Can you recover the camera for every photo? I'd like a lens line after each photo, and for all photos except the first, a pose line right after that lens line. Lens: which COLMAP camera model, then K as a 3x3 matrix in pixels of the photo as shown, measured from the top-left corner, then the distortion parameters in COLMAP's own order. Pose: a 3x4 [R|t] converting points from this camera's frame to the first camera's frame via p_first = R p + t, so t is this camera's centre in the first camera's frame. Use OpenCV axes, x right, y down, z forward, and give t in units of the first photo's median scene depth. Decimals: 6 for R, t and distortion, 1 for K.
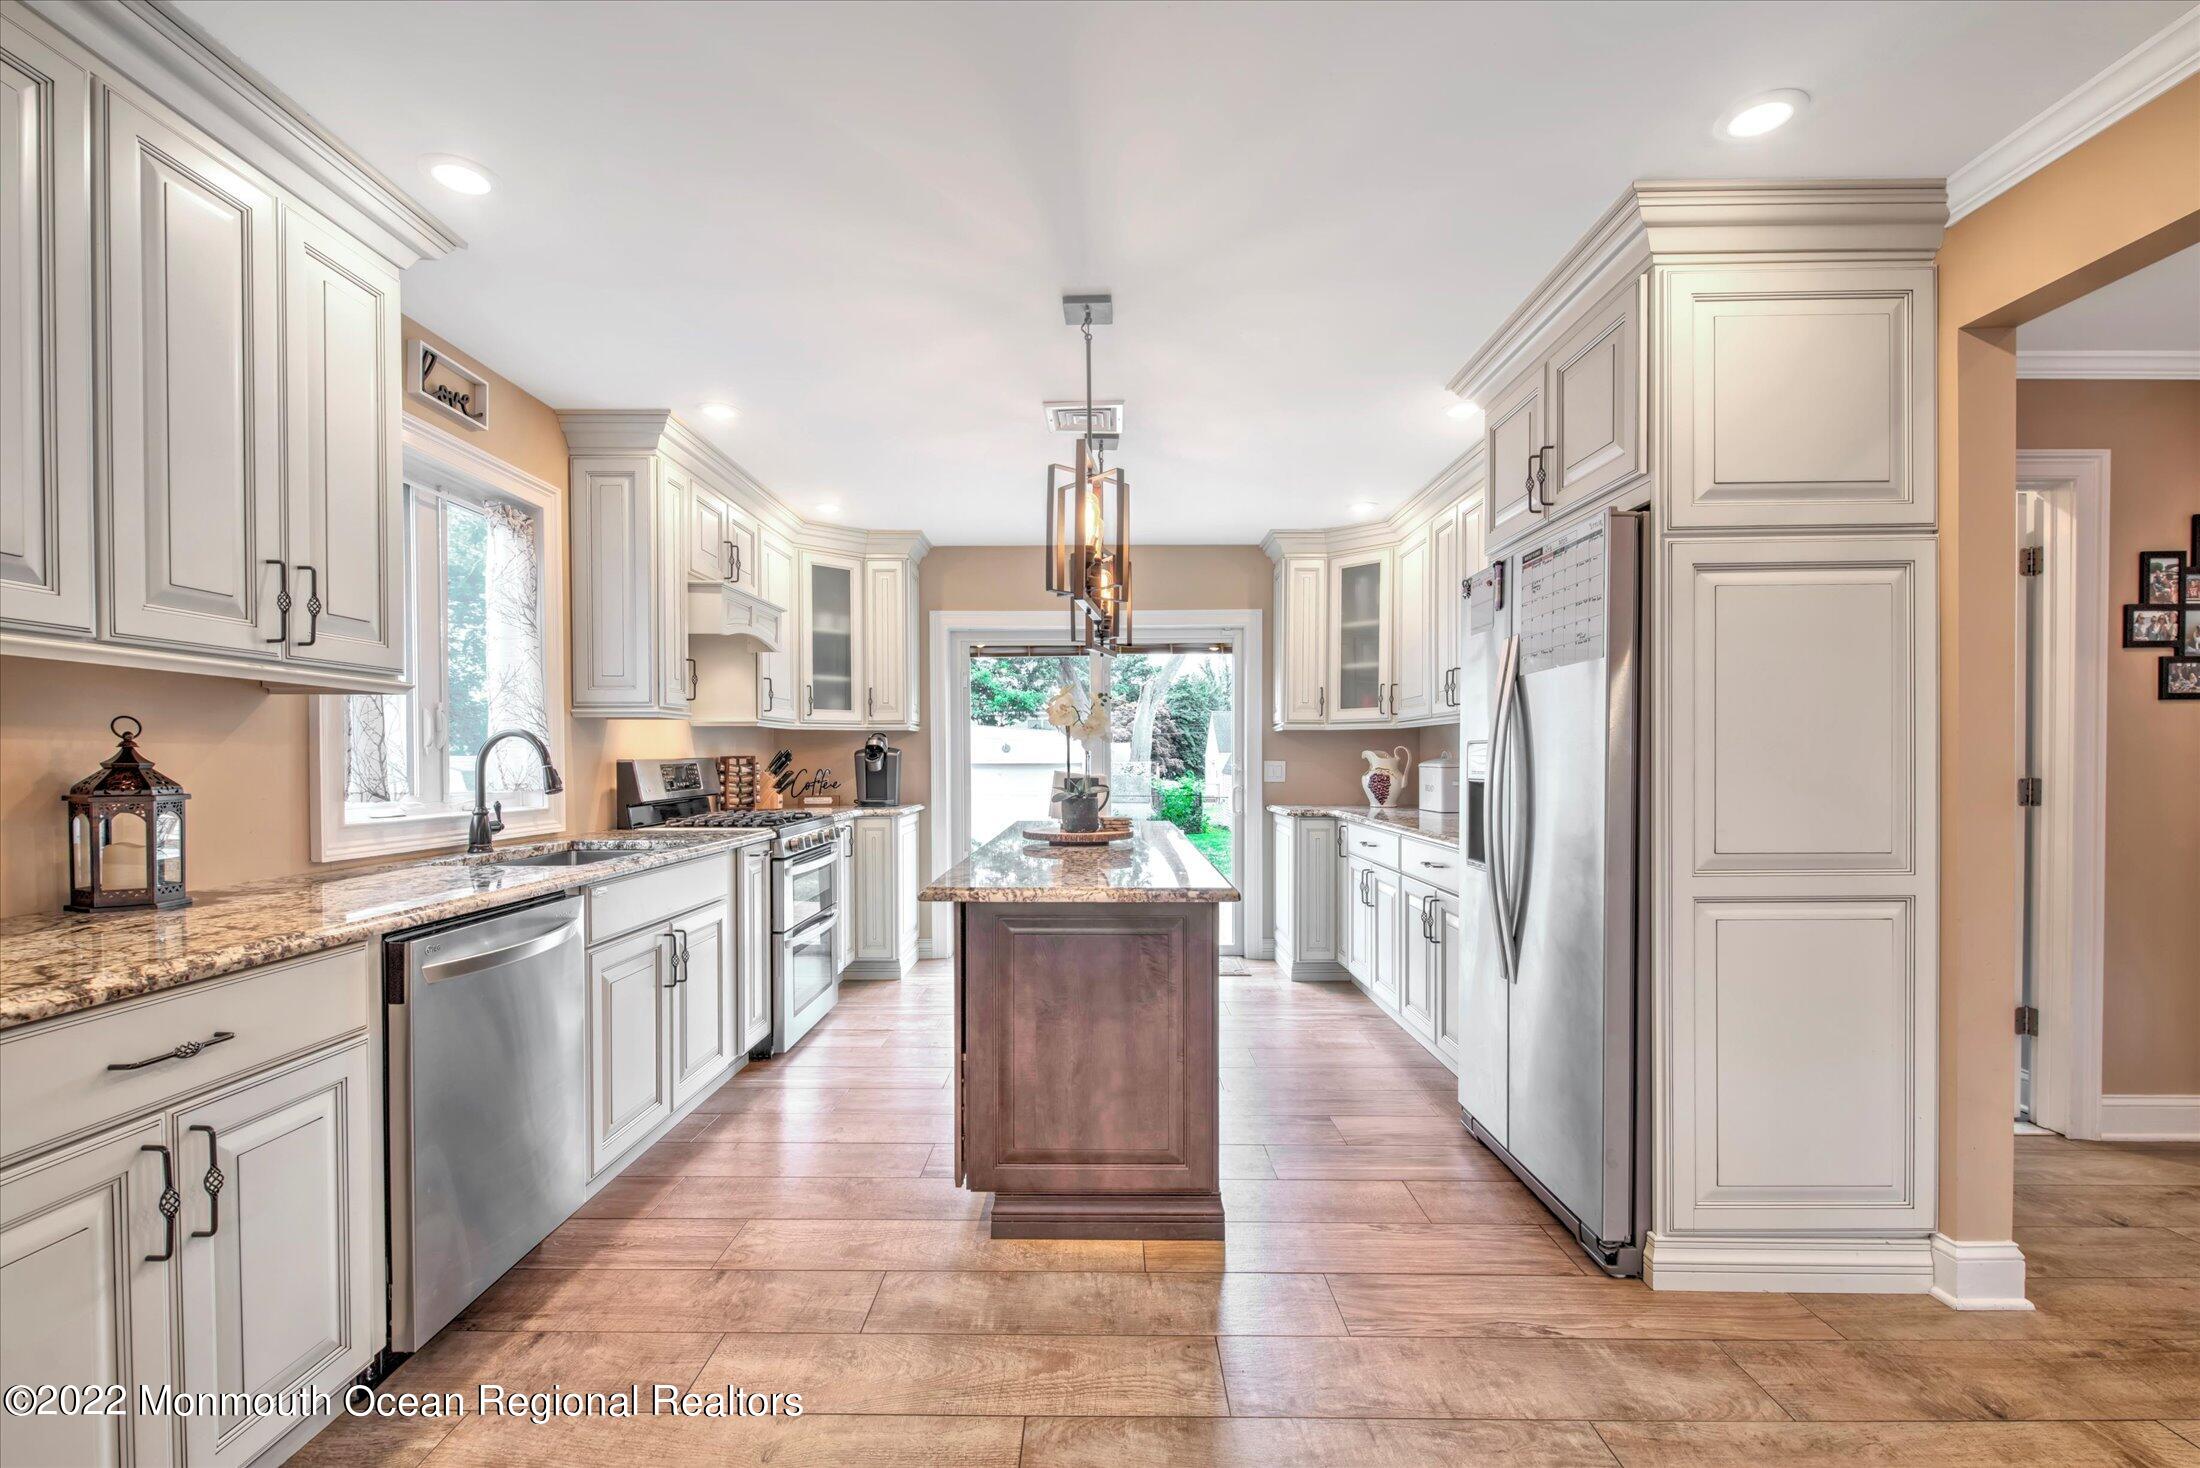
lens RADIAL K [[968.2, 0, 1096.6], [0, 968.2, 770.9], [0, 0, 1]] dist [0.009995, -0.007949]
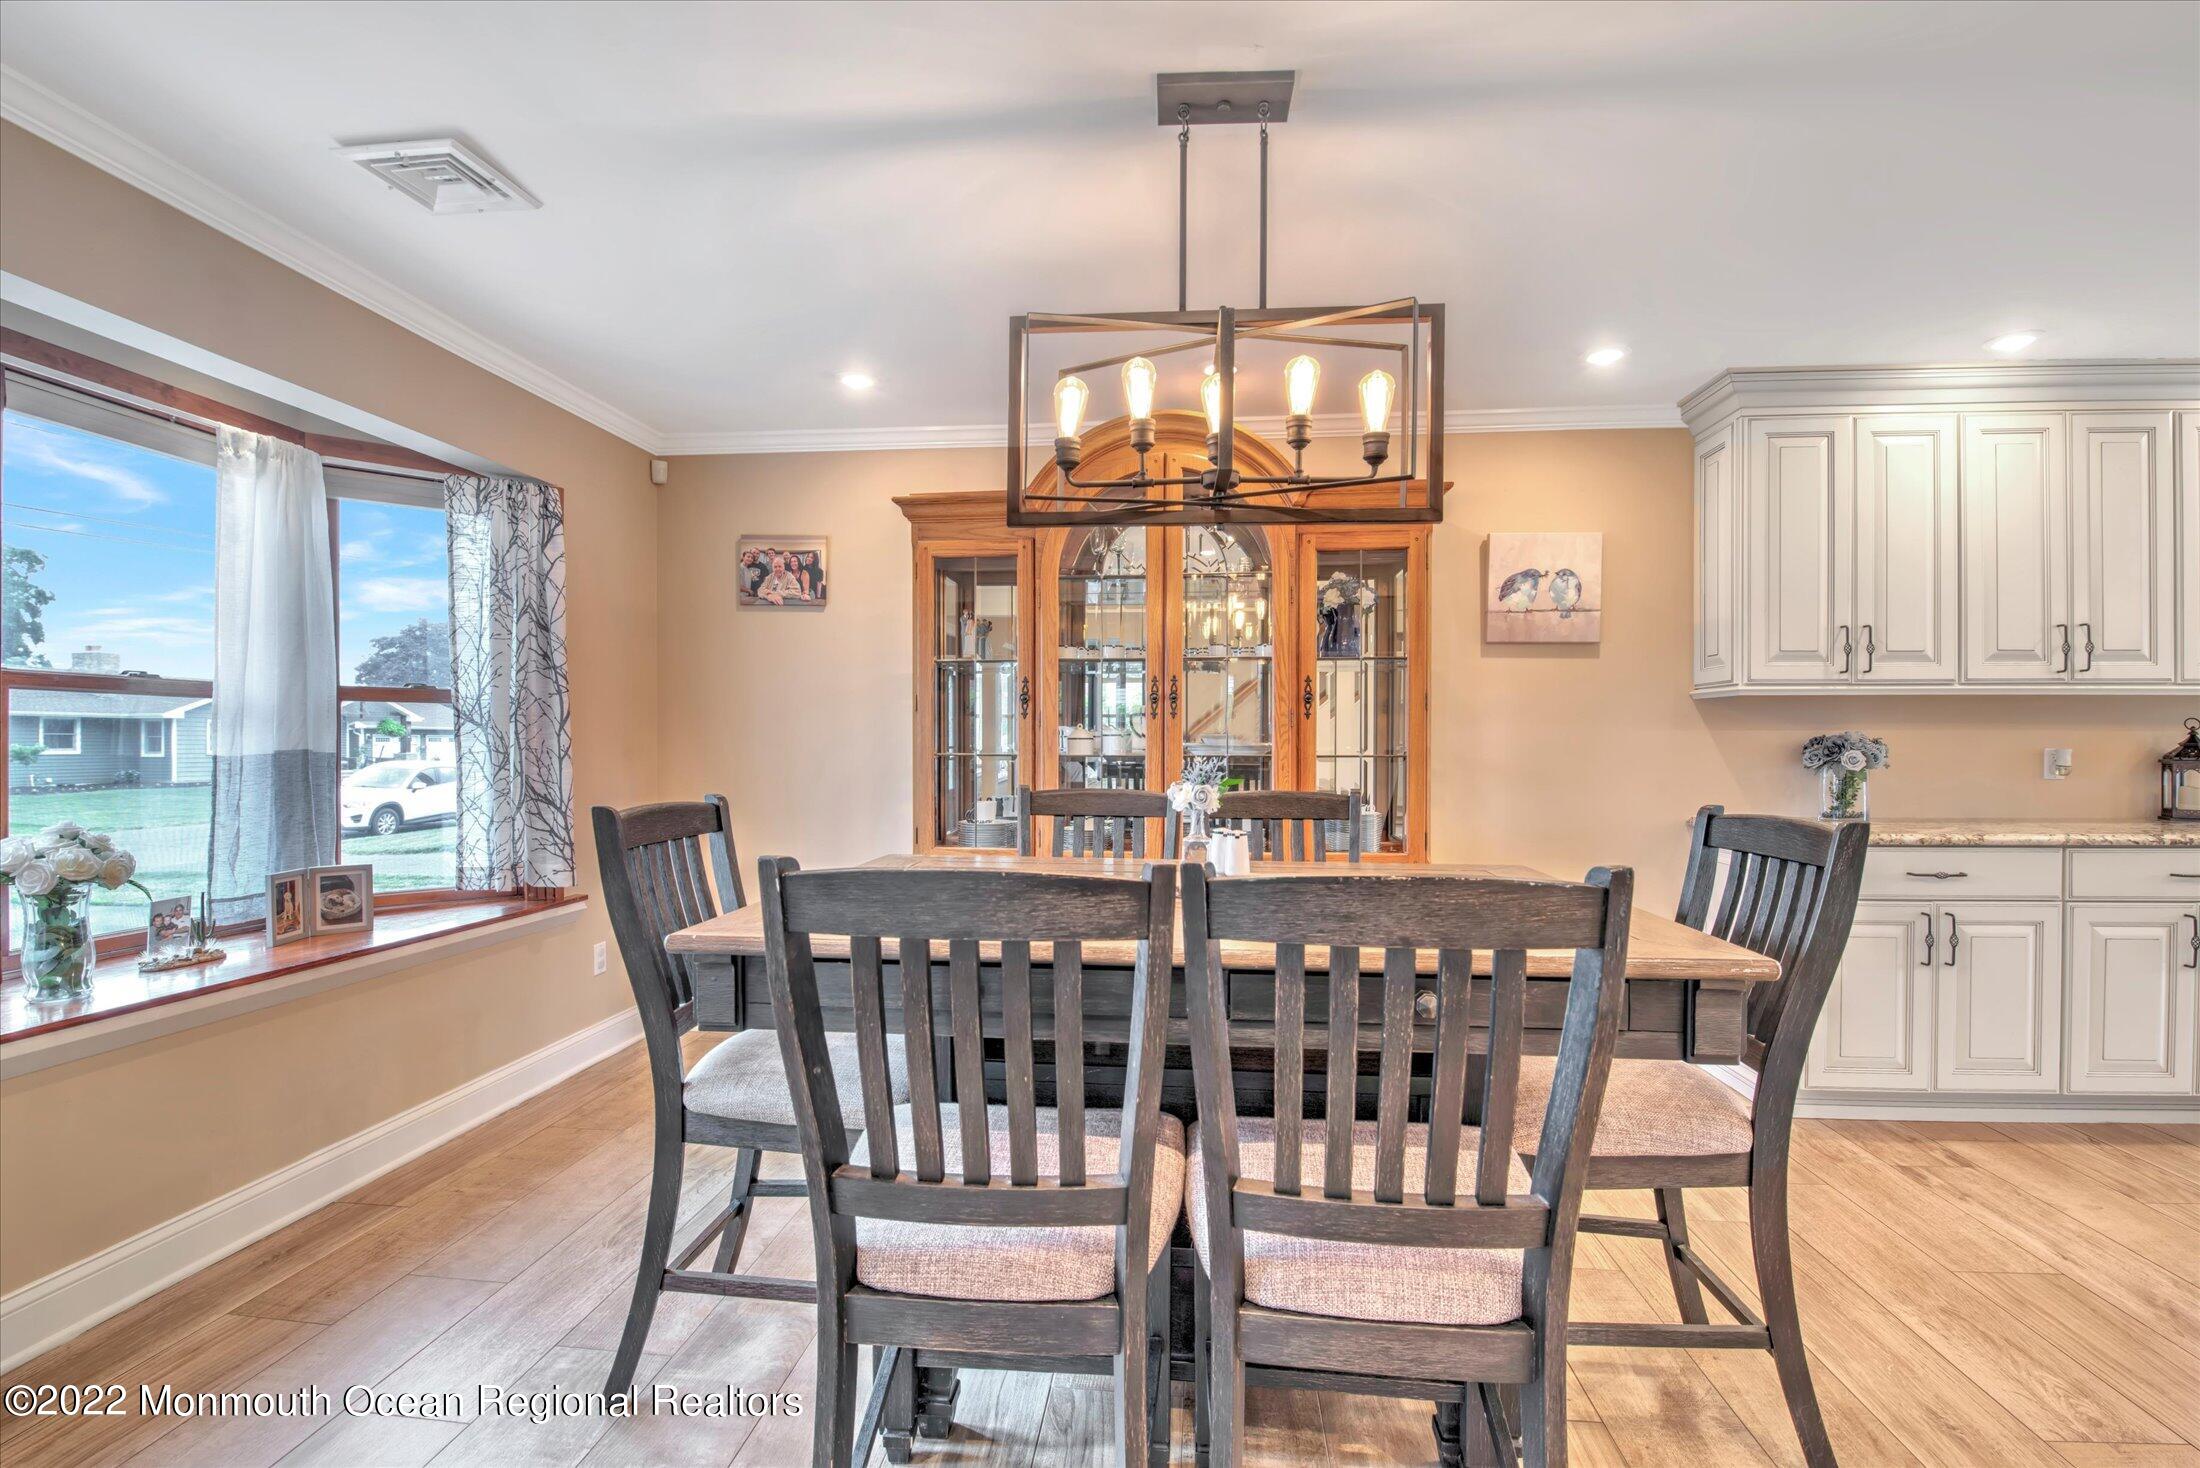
lens RADIAL K [[968.2, 0, 1091.5], [0, 968.2, 750.7], [0, 0, 1]] dist [0.009995, -0.007949]
pose [[-0.090609, 0.013693, -0.995792, 0.781223], [-0.012252, 0.999814, 0.014864, 0.003336], [0.995811, 0.013547, -0.090424, -0.704193]]
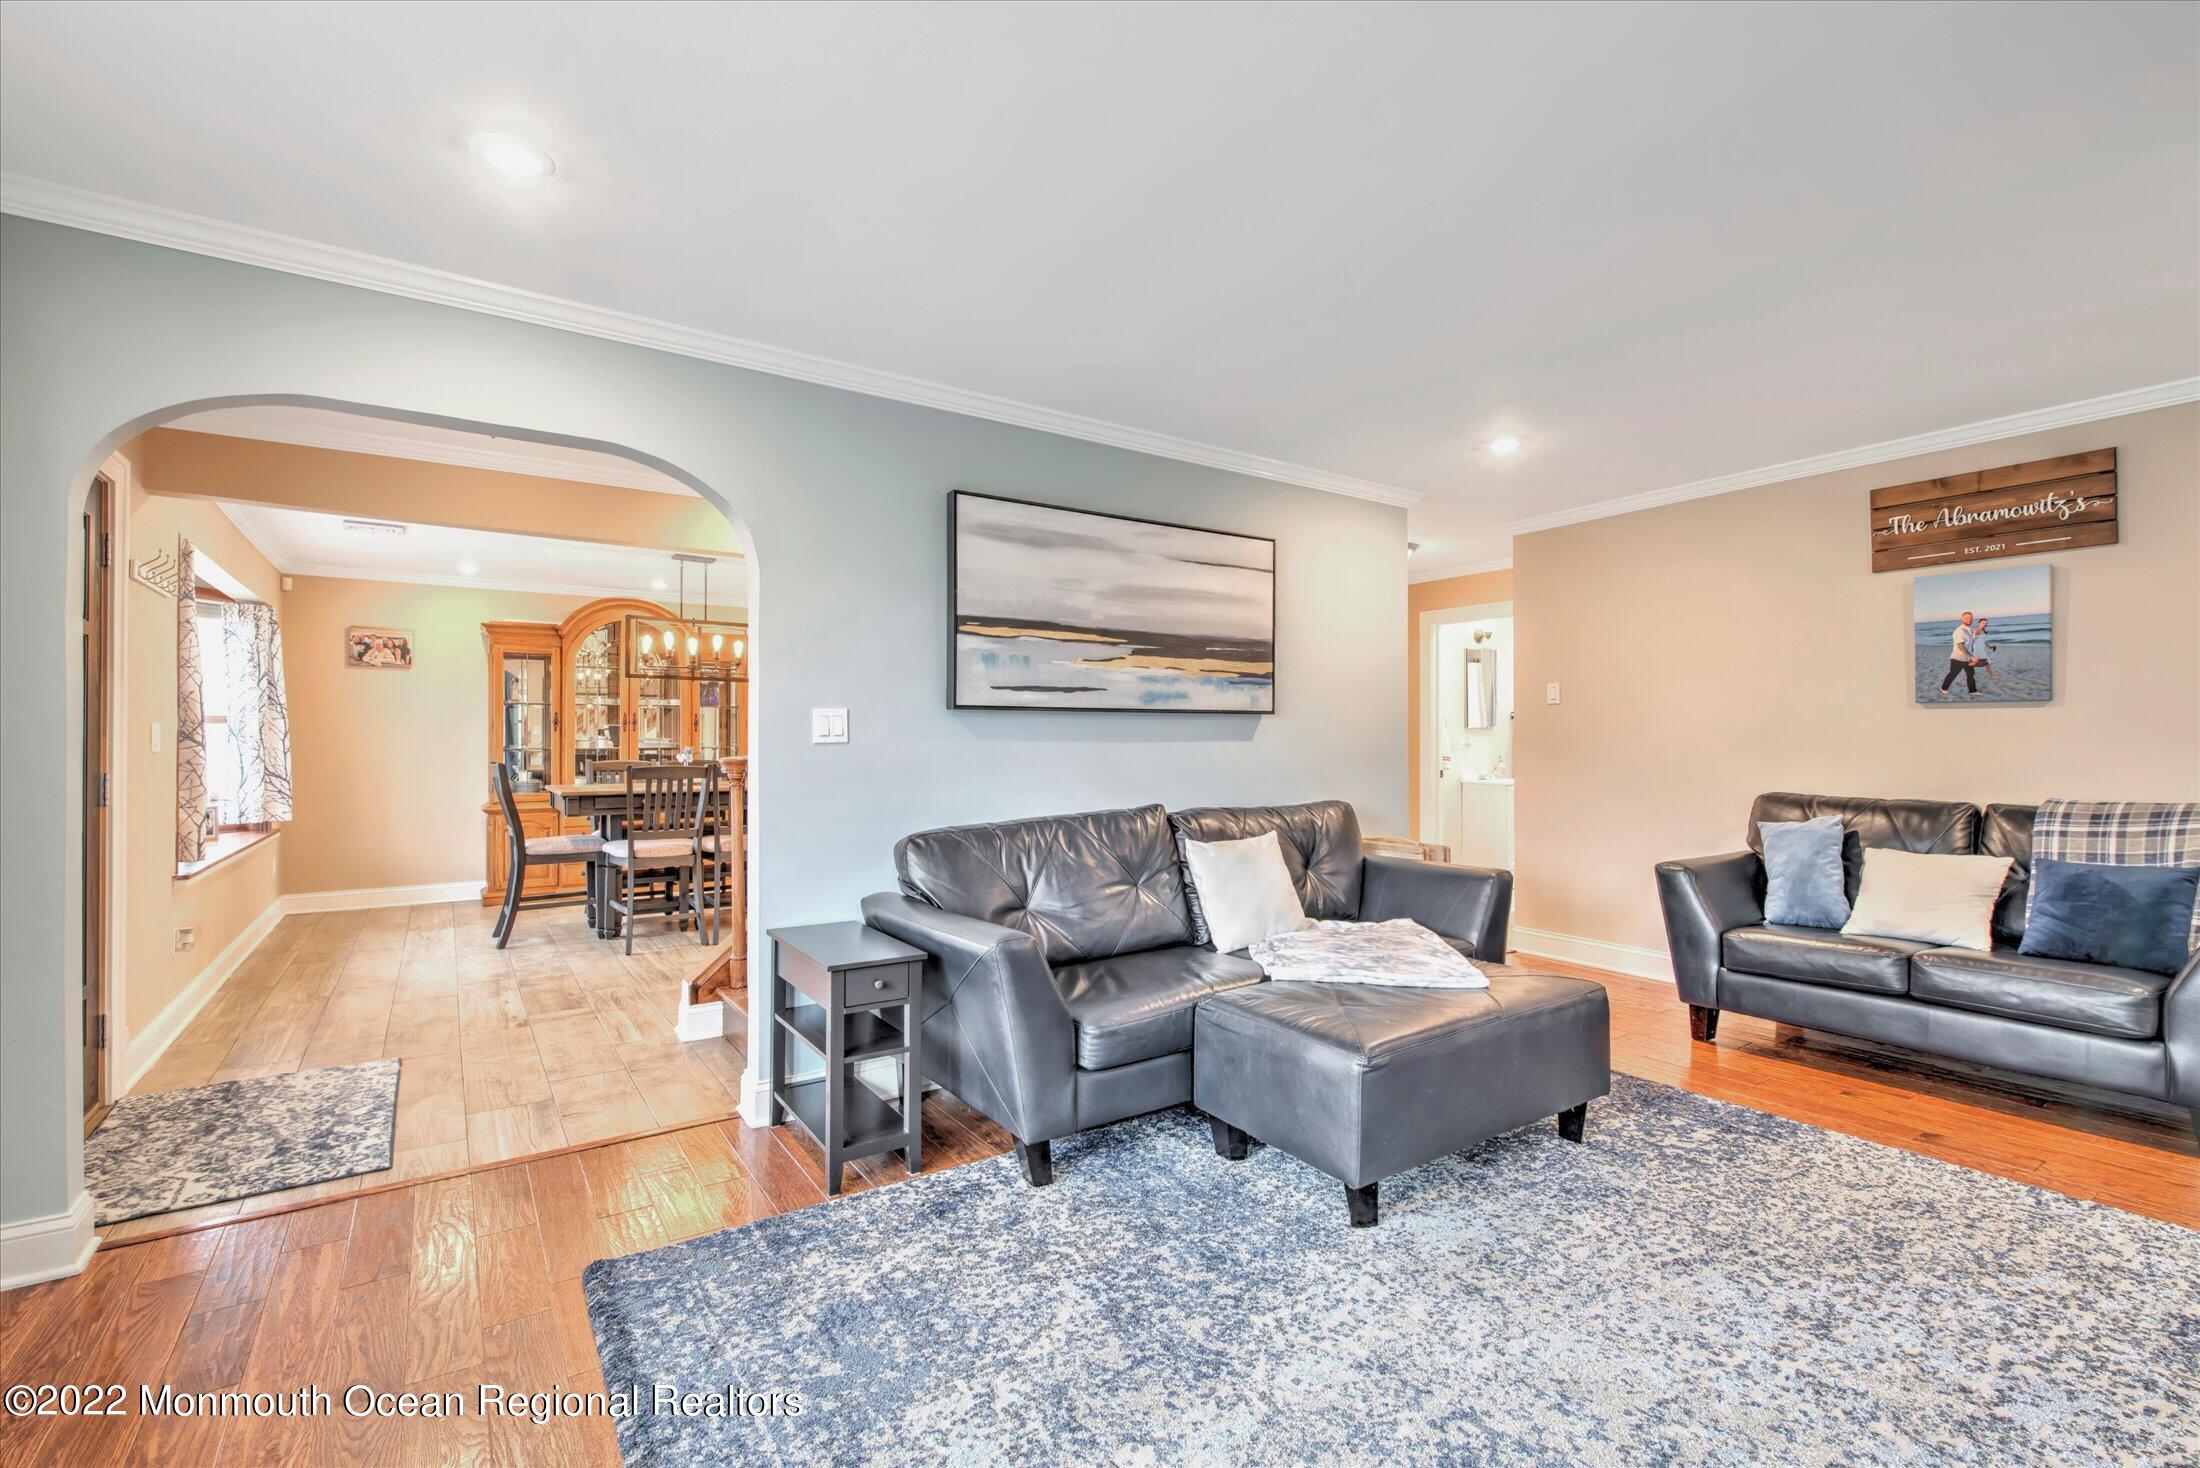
lens RADIAL K [[968.2, 0, 1104.2], [0, 968.2, 730.7], [0, 0, 1]] dist [0.009995, -0.007949]
pose [[0.575472, -0.008447, -0.817778, 2.857467], [-0.004674, 0.999896, -0.013617, 0.009528], [0.817808, 0.011658, 0.575373, -1.283014]]
